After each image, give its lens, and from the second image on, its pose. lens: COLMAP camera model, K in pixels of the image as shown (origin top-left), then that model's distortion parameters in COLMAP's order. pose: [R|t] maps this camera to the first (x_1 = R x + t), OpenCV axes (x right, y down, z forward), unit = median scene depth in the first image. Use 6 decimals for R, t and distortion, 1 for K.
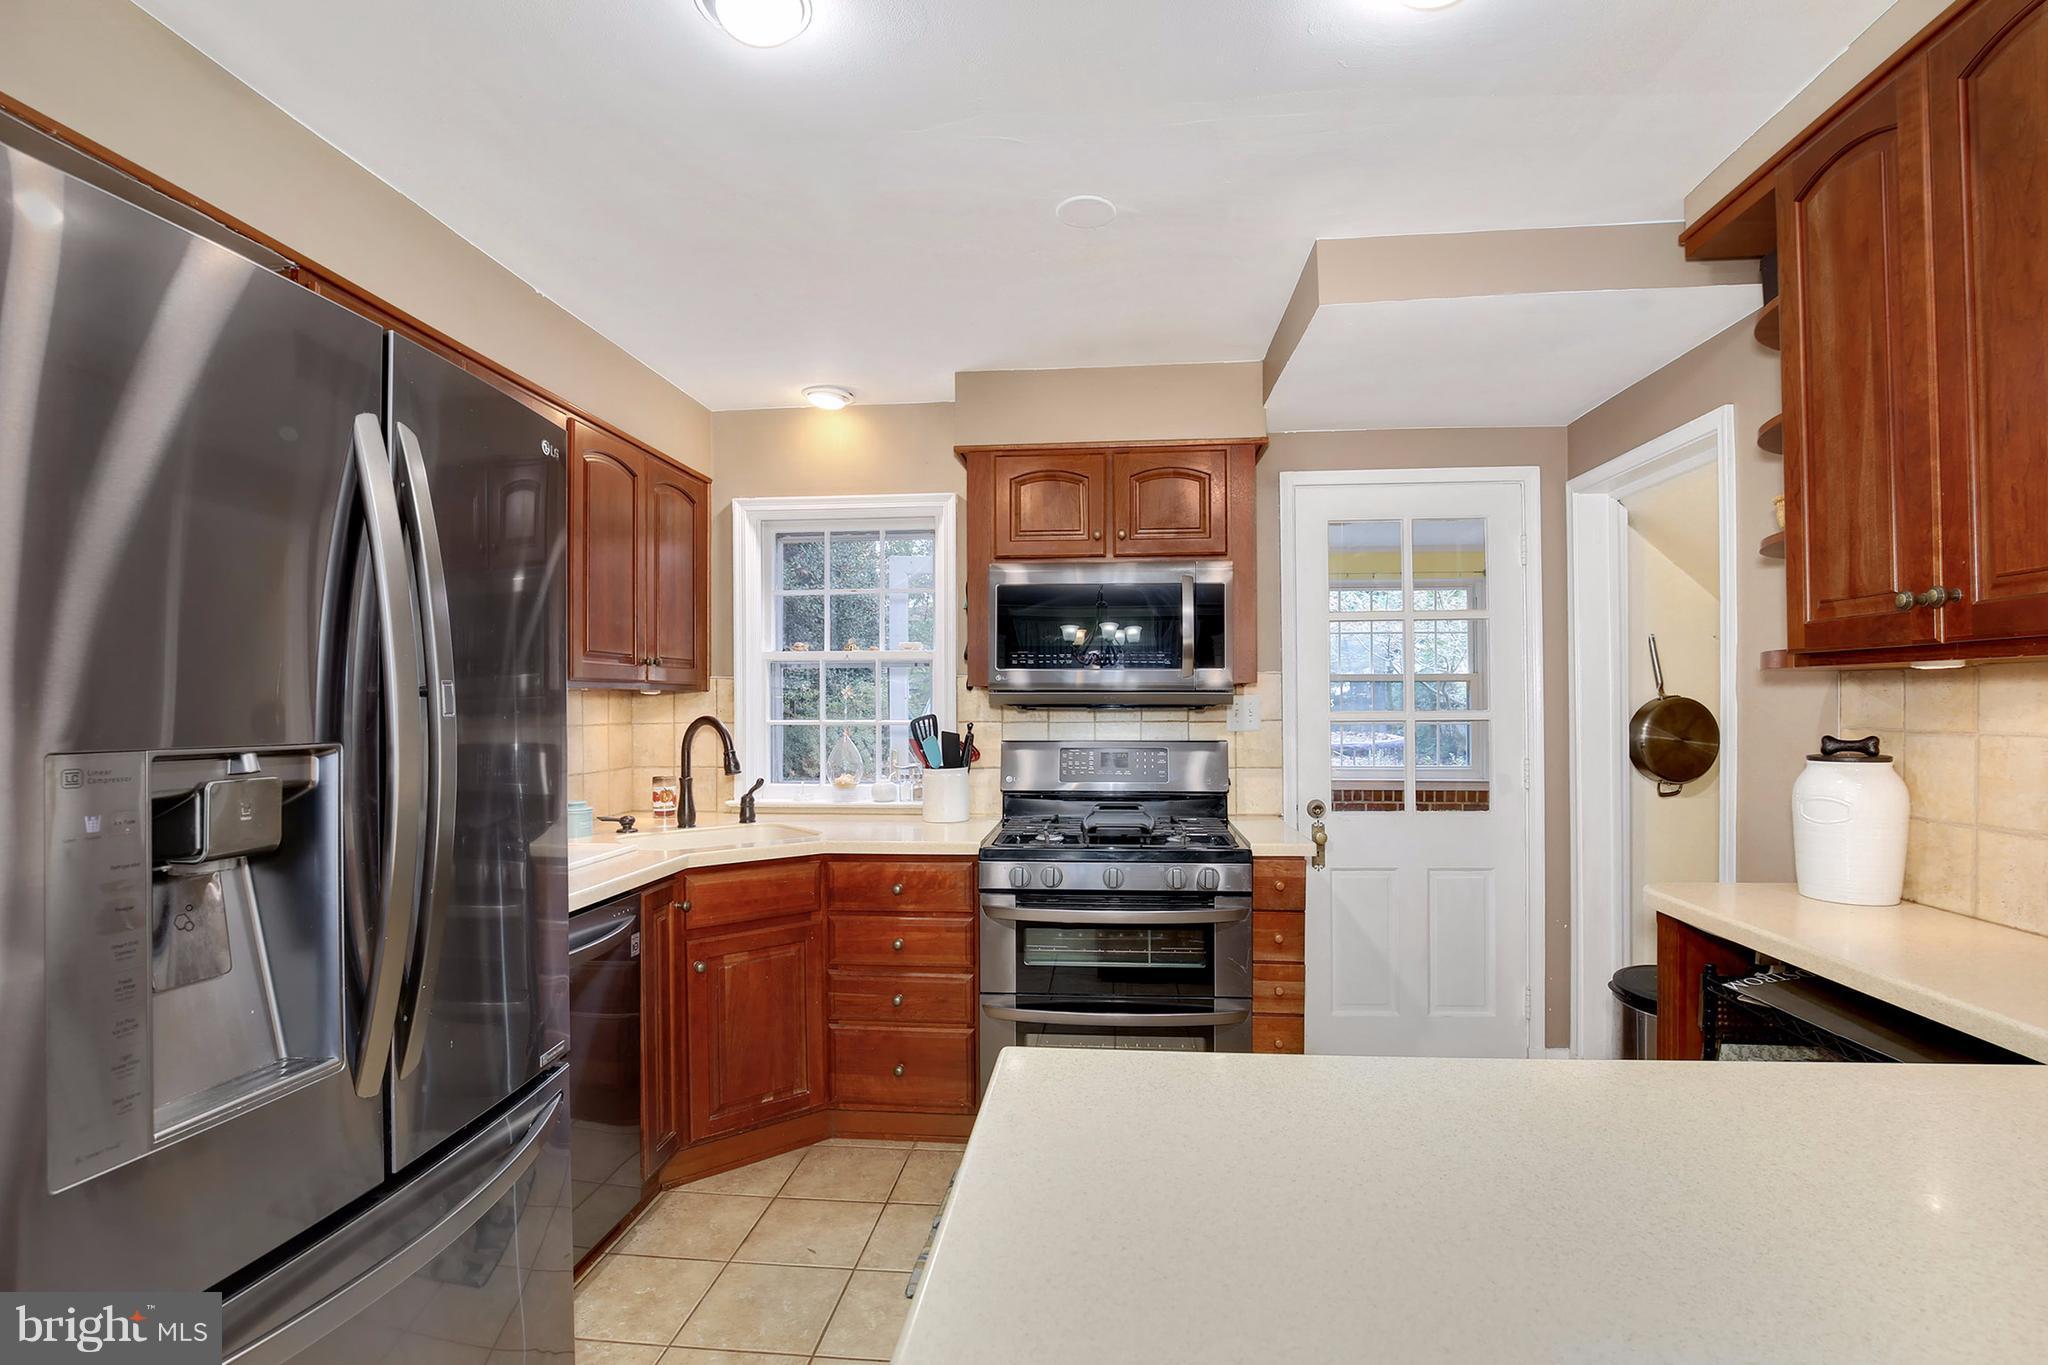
lens RADIAL K [[949.0, 0, 1035.3], [0, 949.0, 696.7], [0, 0, 1]] dist [-0.023103, 0.001911]
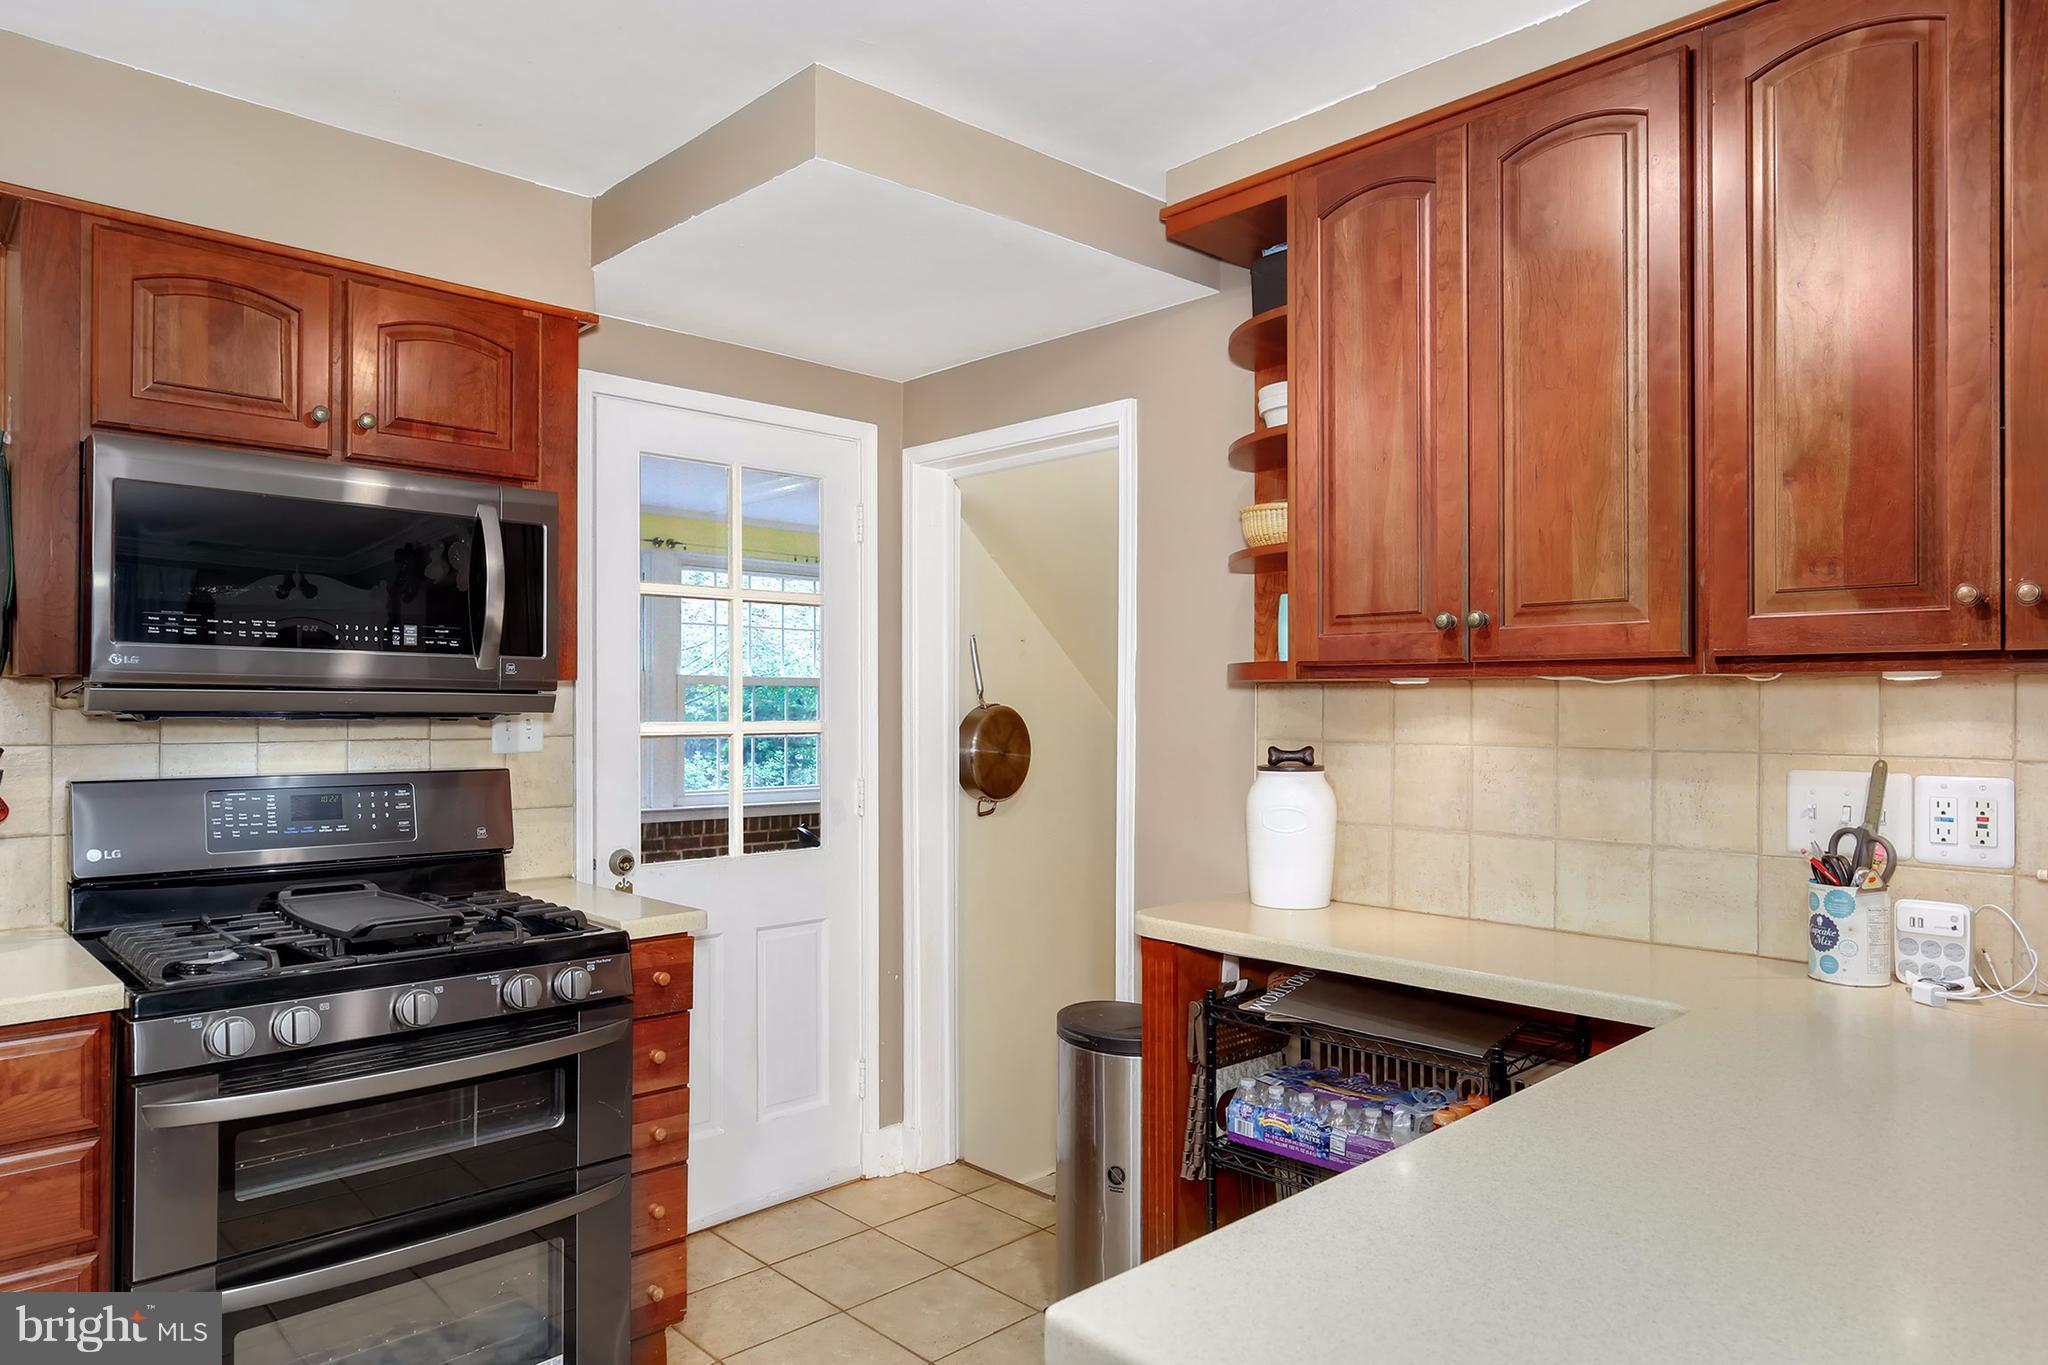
lens RADIAL K [[1267.6, 0, 1021.6], [0, 1267.6, 696.0], [0, 0, 1]] dist [-0.002728, -0.000356]
pose [[0.660447, 0.012373, 0.750771, -0.228936], [-0.010515, 0.999919, -0.007230, -0.000280], [-0.750799, -0.003119, 0.660523, 0.180075]]
